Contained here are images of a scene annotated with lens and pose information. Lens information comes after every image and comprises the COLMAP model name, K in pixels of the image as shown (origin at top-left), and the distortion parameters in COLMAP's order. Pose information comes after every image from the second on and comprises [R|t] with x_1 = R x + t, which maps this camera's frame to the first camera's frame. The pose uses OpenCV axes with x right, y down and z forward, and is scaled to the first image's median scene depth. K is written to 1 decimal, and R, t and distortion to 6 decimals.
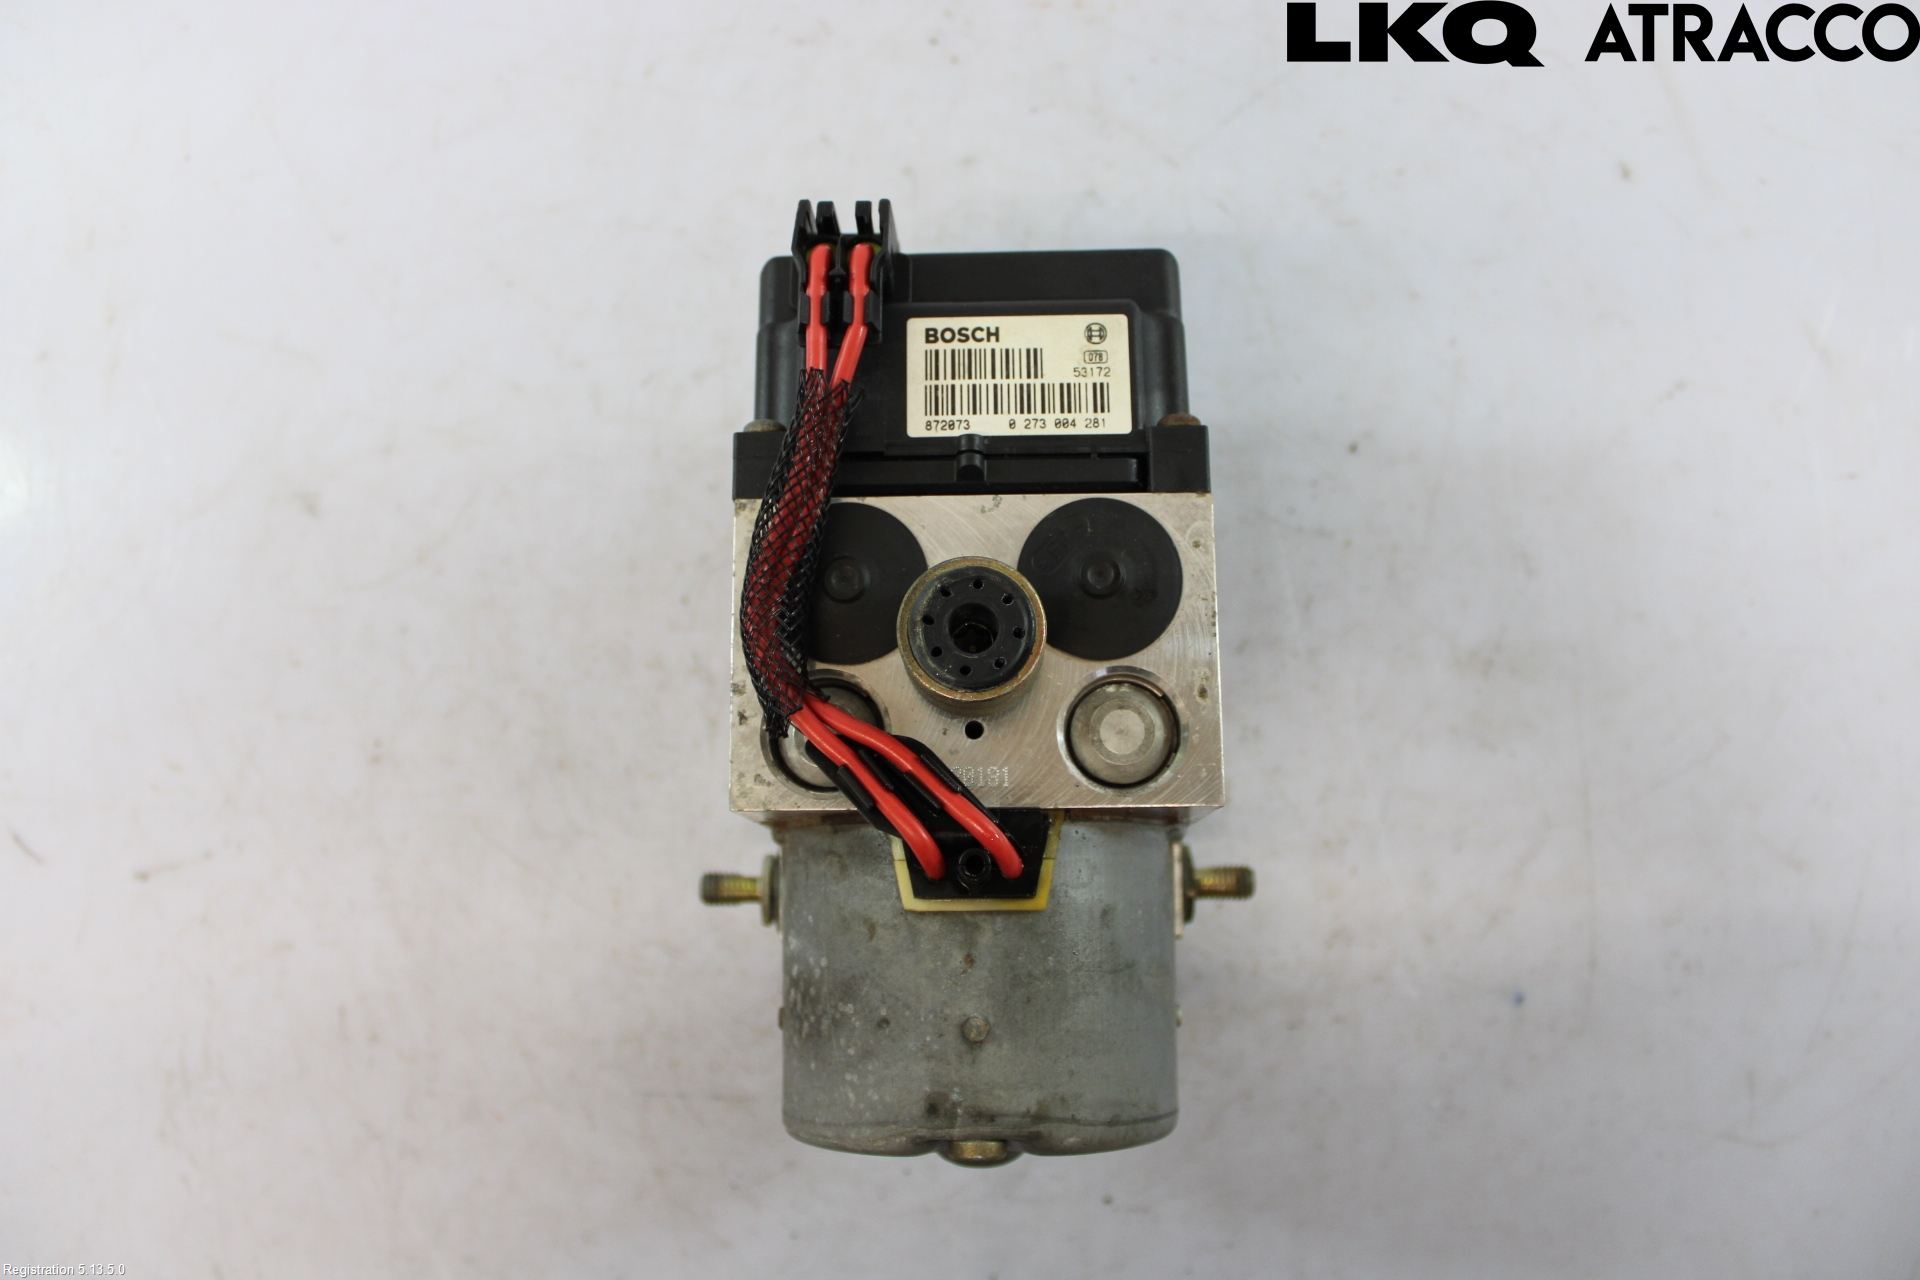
lens RADIAL K [[1602.4, 0, 961.4], [0, 1602.4, 629.4], [0, 0, 1]] dist [-0.162731, 0.134794]
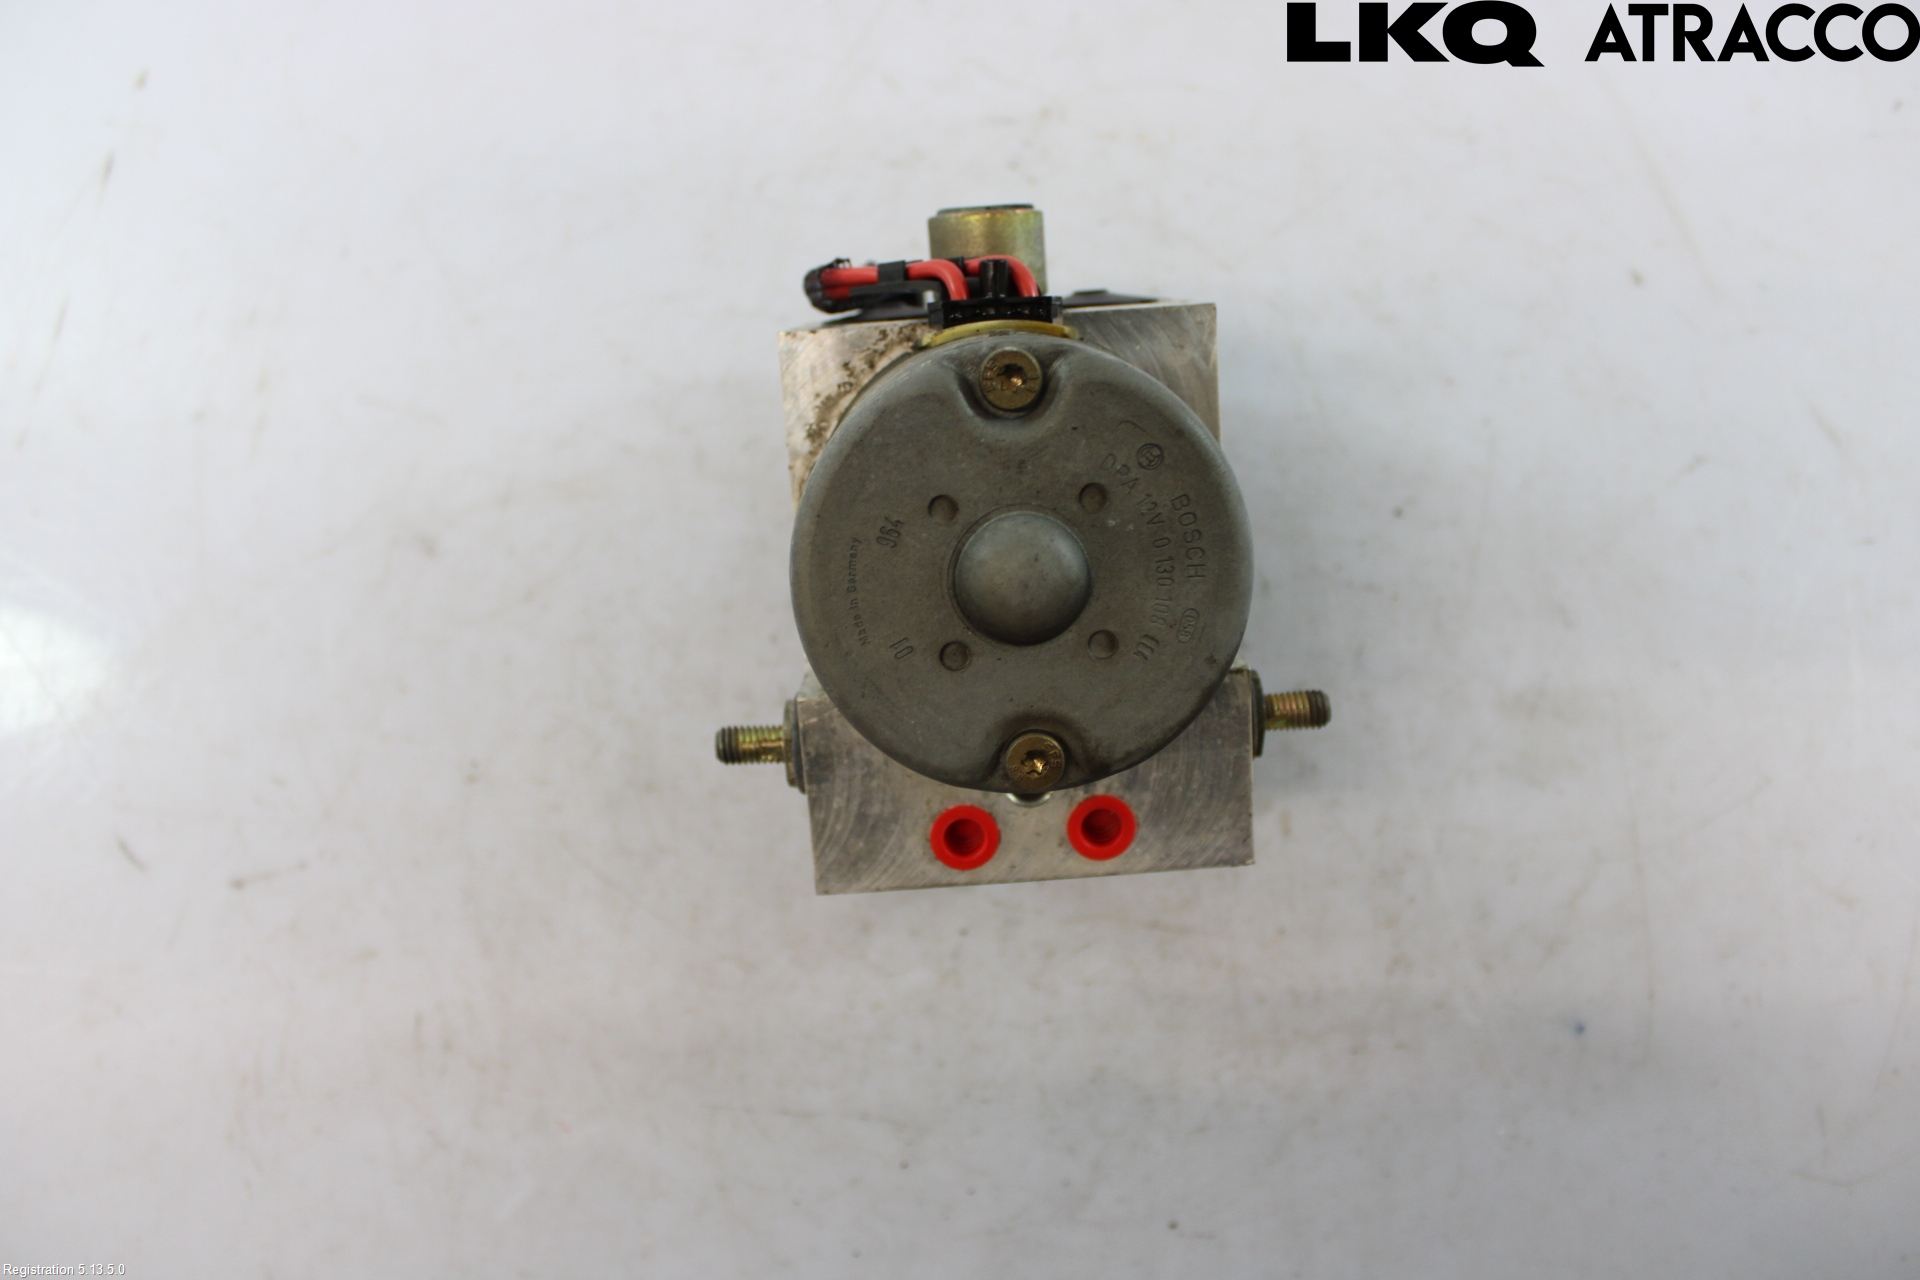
lens RADIAL K [[1602.4, 0, 962.2], [0, 1602.4, 624.6], [0, 0, 1]] dist [-0.162731, 0.134794]
pose [[0.999455, 0.017167, -0.028212, -0.017682], [-0.022704, 0.977544, -0.209504, 0.197336], [0.023982, 0.210030, 0.977401, -0.045009]]
